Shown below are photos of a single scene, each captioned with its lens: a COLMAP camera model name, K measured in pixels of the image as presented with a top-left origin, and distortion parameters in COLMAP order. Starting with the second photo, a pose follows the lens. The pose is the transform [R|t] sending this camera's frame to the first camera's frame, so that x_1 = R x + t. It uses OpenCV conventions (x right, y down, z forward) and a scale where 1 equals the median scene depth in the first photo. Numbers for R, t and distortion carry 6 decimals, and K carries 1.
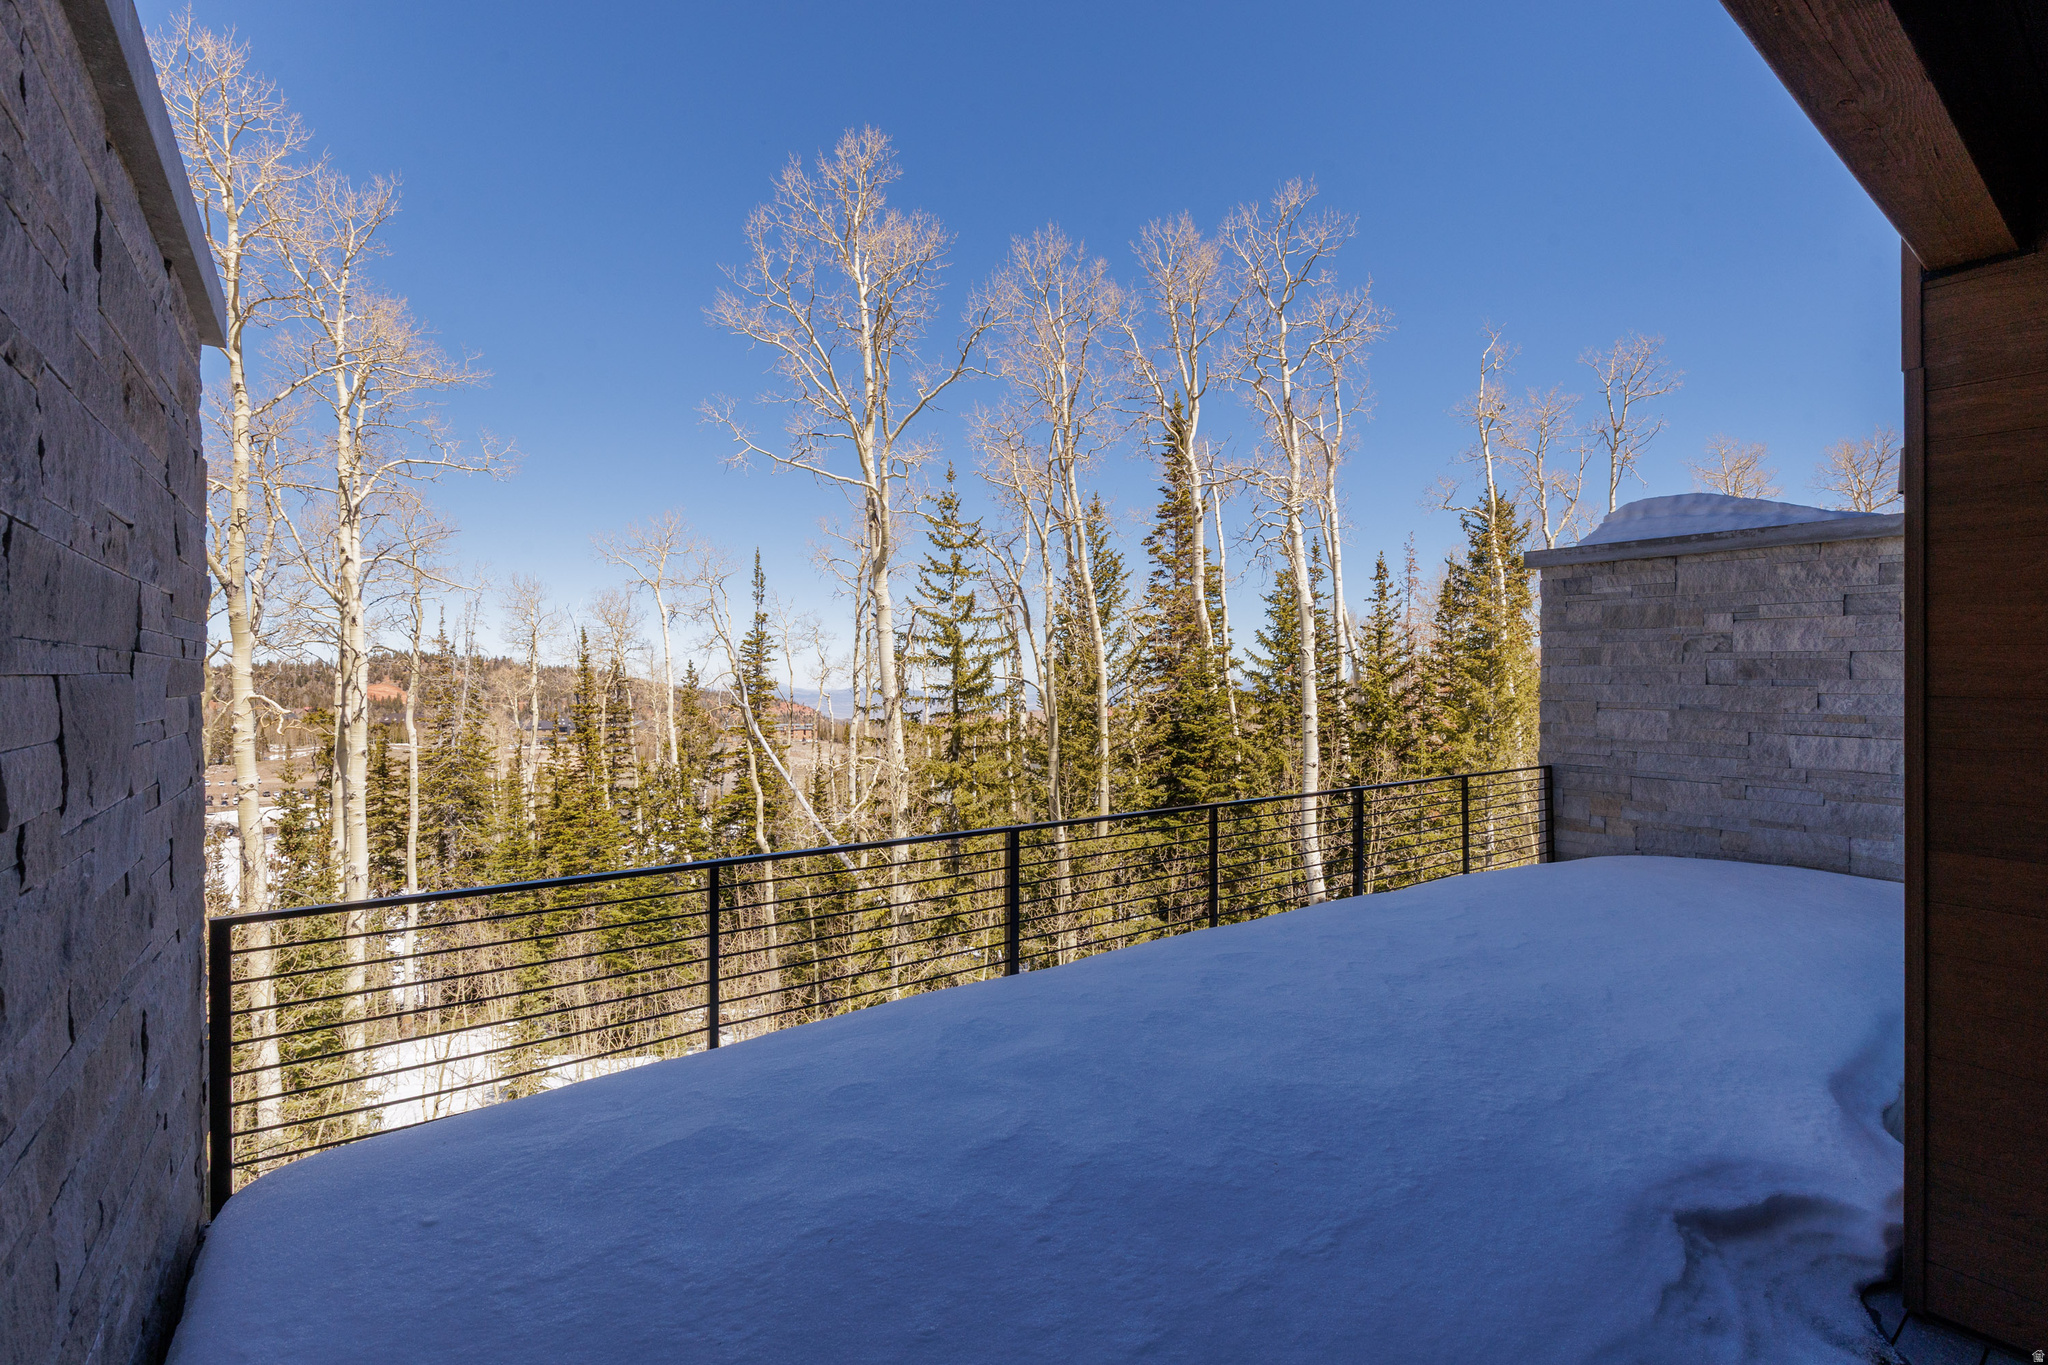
lens RADIAL K [[913.6, 0, 1024.1], [0, 913.6, 680.3], [0, 0, 1]] dist [0.011134, -0.002004]
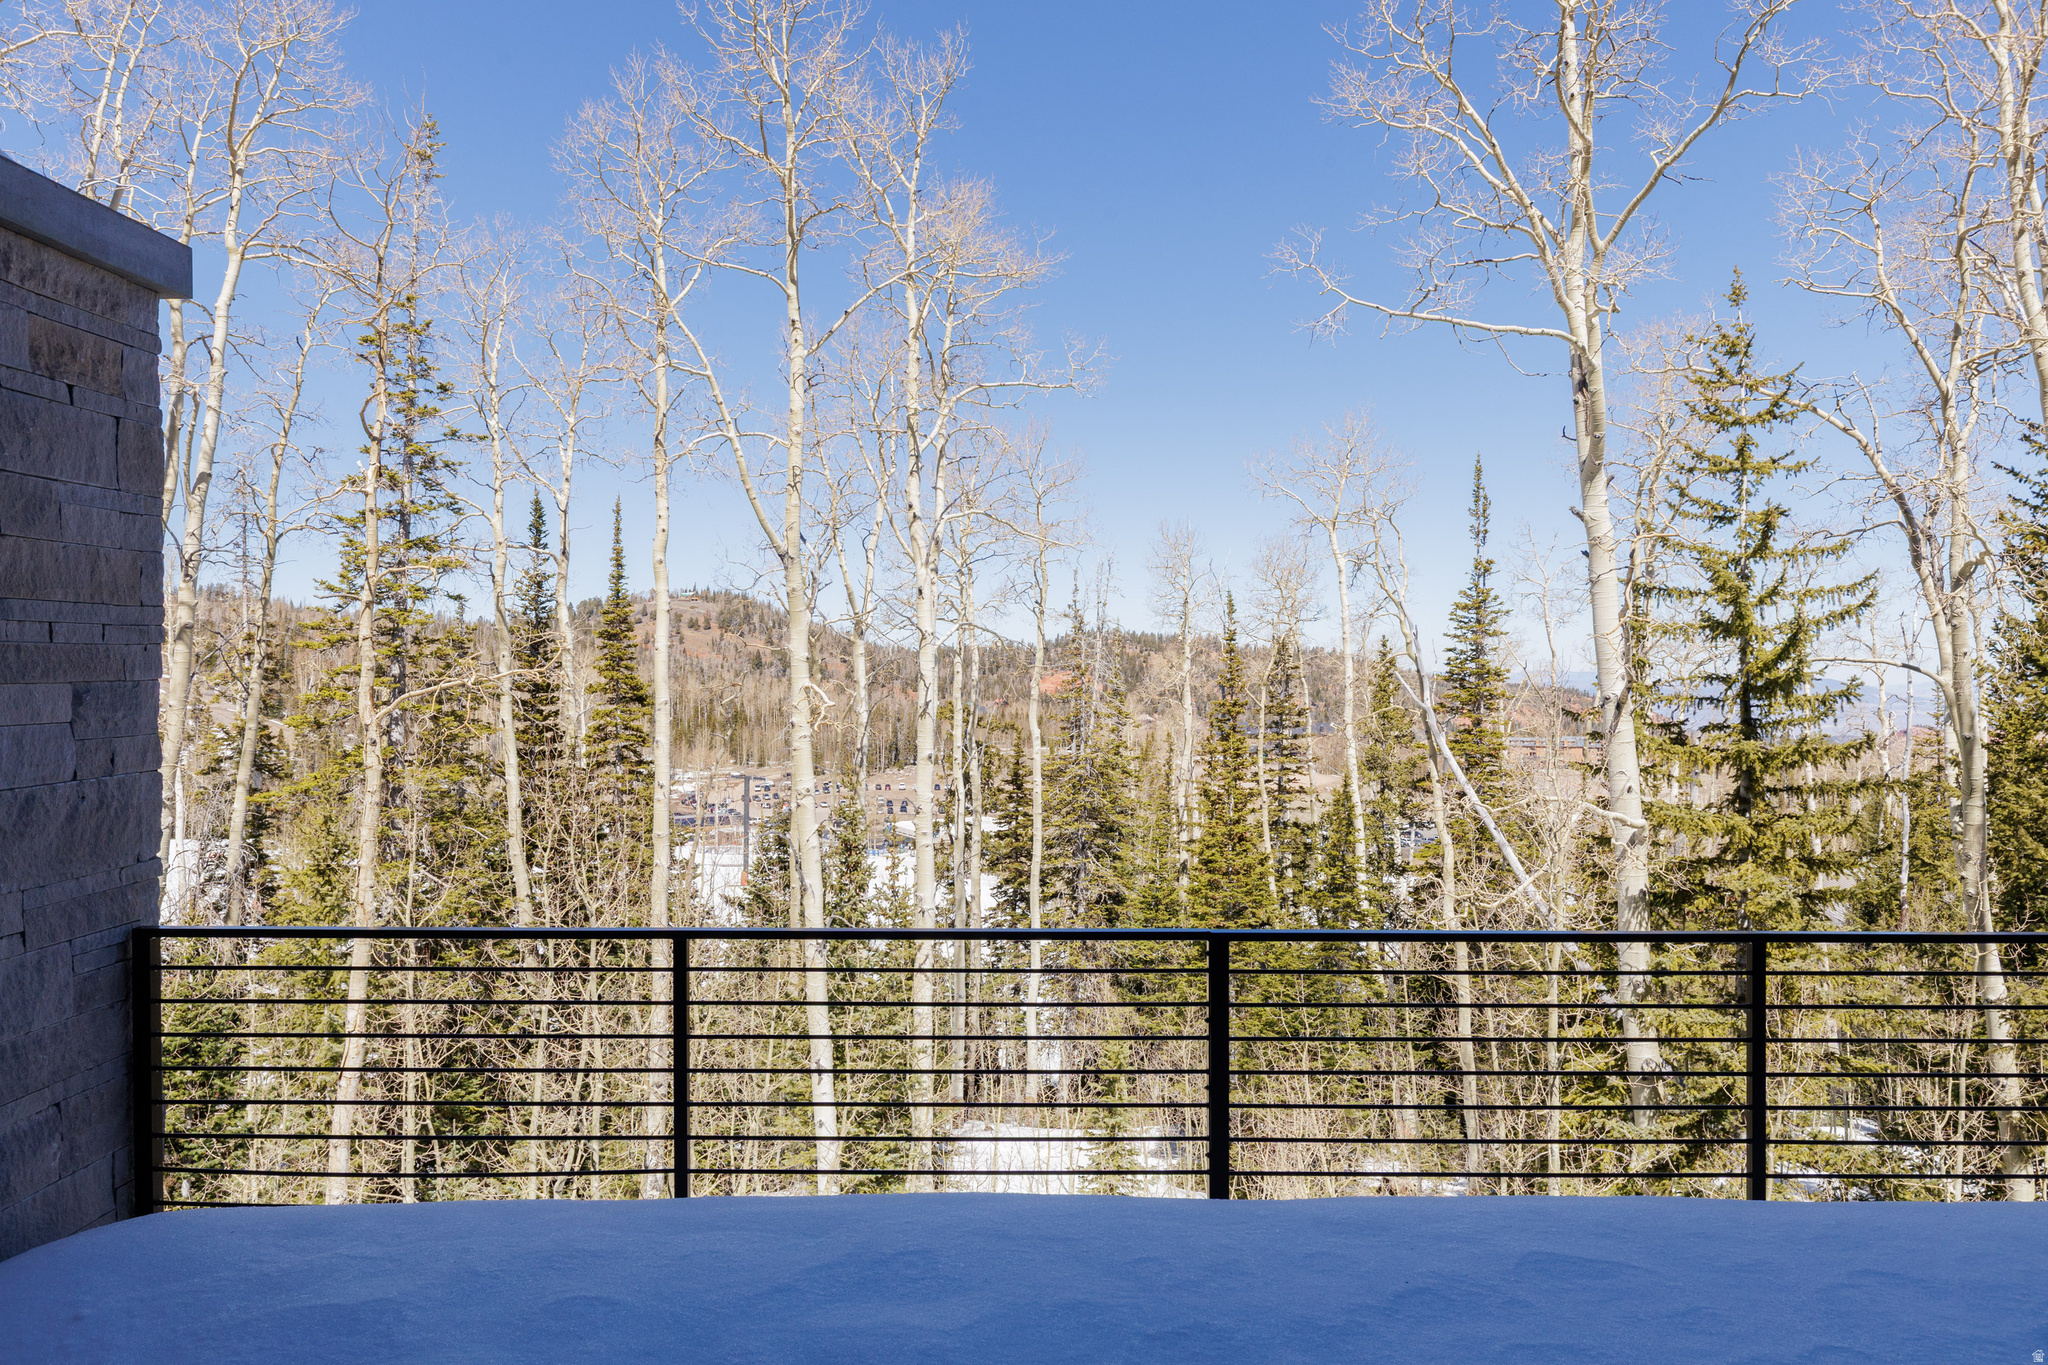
lens RADIAL K [[1424.6, 0, 1019.4], [0, 1424.6, 672.0], [0, 0, 1]] dist [0.003290, -0.000605]
pose [[0.798989, 0.001706, -0.601343, 0.091560], [0.000756, 0.999992, 0.003842, 0.000088], [0.601345, -0.003525, 0.798982, 0.054201]]
